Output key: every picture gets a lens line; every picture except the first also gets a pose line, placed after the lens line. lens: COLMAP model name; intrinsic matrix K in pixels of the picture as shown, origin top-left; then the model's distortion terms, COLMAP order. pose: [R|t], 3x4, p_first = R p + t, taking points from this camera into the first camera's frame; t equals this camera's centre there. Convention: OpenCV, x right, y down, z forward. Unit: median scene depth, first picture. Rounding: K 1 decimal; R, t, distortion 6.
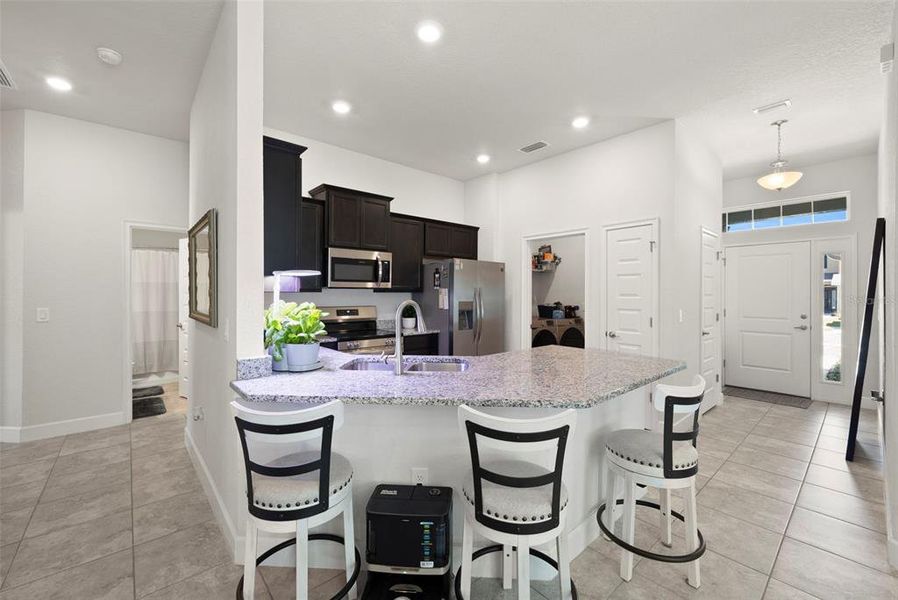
lens RADIAL K [[367.9, 0, 451.9], [0, 367.9, 290.9], [0, 0, 1]] dist [-0.001073, -0.000208]
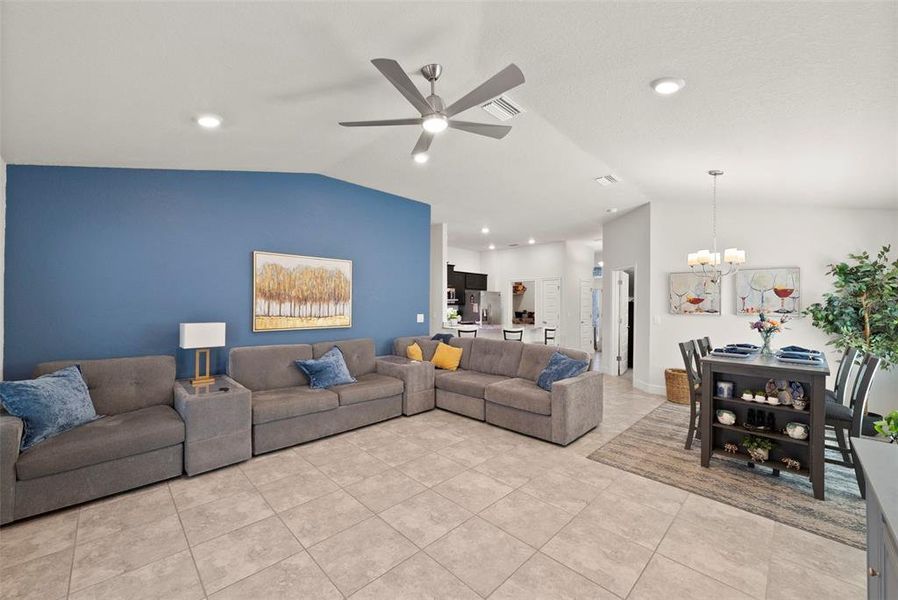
lens RADIAL K [[348.0, 0, 451.7], [0, 348.0, 302.2], [0, 0, 1]] dist [-0.000656, -0.000085]
pose [[0.998390, 0.002924, 0.056639, -0.277448], [-0.002742, 0.999991, -0.003304, -0.006169], [-0.056648, 0.003144, 0.998389, -1.112063]]
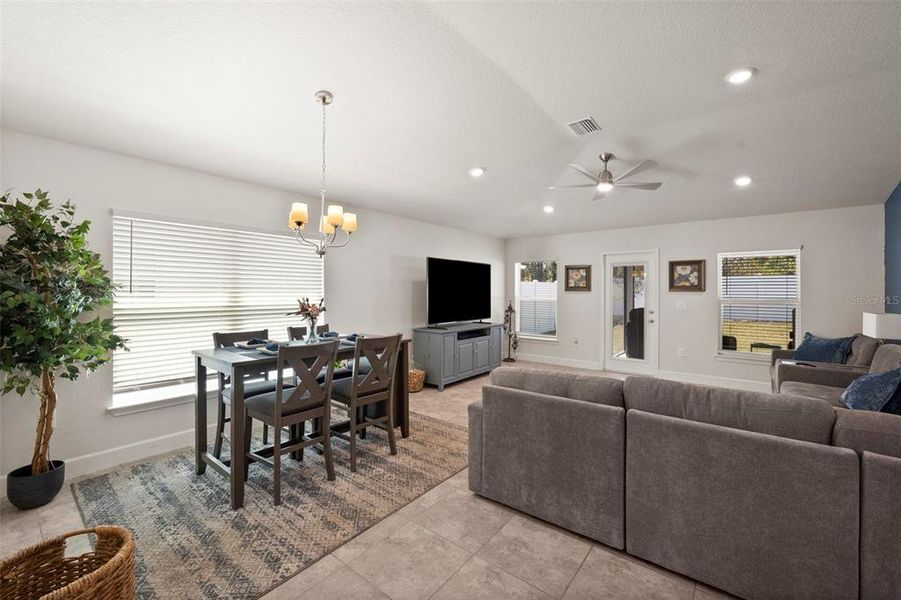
lens RADIAL K [[369.2, 0, 453.4], [0, 369.2, 290.9], [0, 0, 1]] dist [-0.001073, -0.000208]
pose [[-0.984477, -0.010404, -0.175207, 0.255716], [-0.009293, 0.999931, -0.007163, 0.002888], [0.175269, -0.005424, -0.984506, 0.232588]]
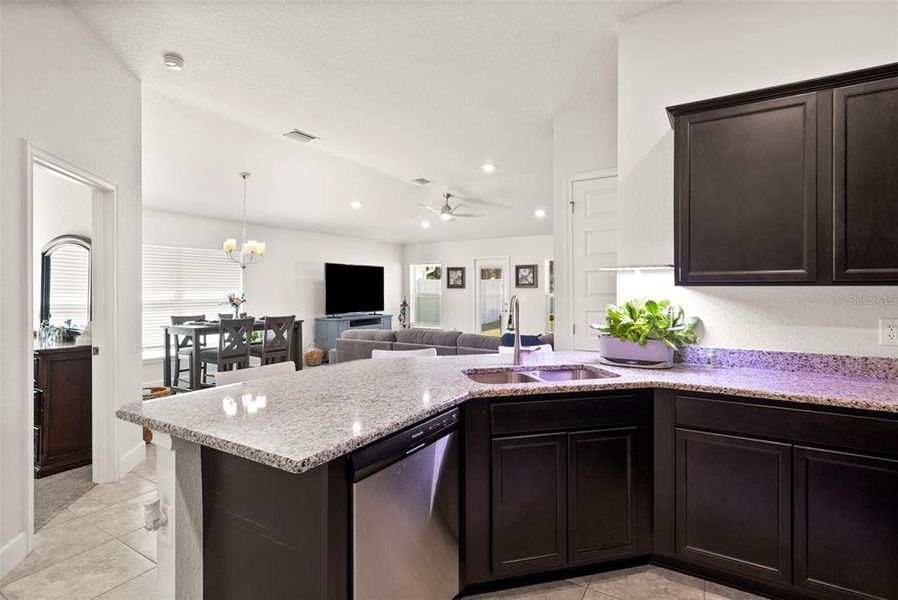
lens RADIAL K [[438.6, 0, 452.8], [0, 438.6, 287.5], [0, 0, 1]] dist [0.001003, 0.000067]
pose [[-0.954925, -0.005056, -0.296805, 0.171833], [-0.002203, 0.999948, -0.009947, 0.006919], [0.296840, -0.008845, -0.954886, 0.911278]]
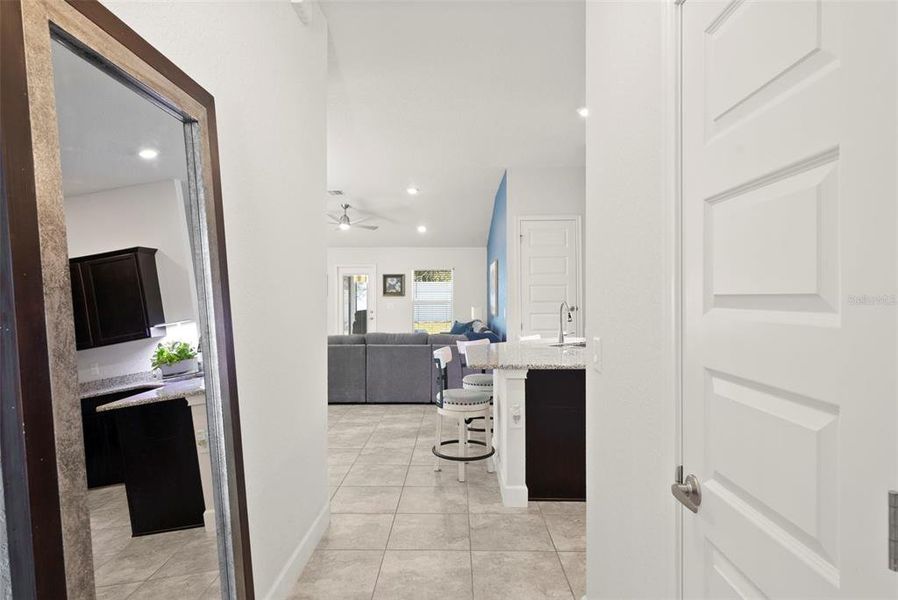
lens RADIAL K [[513.1, 0, 450.8], [0, 513.1, 301.9], [0, 0, 1]] dist [-0.000568, -0.000221]
pose [[-0.674030, 0.000558, -0.738703, 0.866151], [-0.001768, 0.999996, 0.002369, 0.009424], [0.738702, 0.002902, -0.674026, 0.968396]]
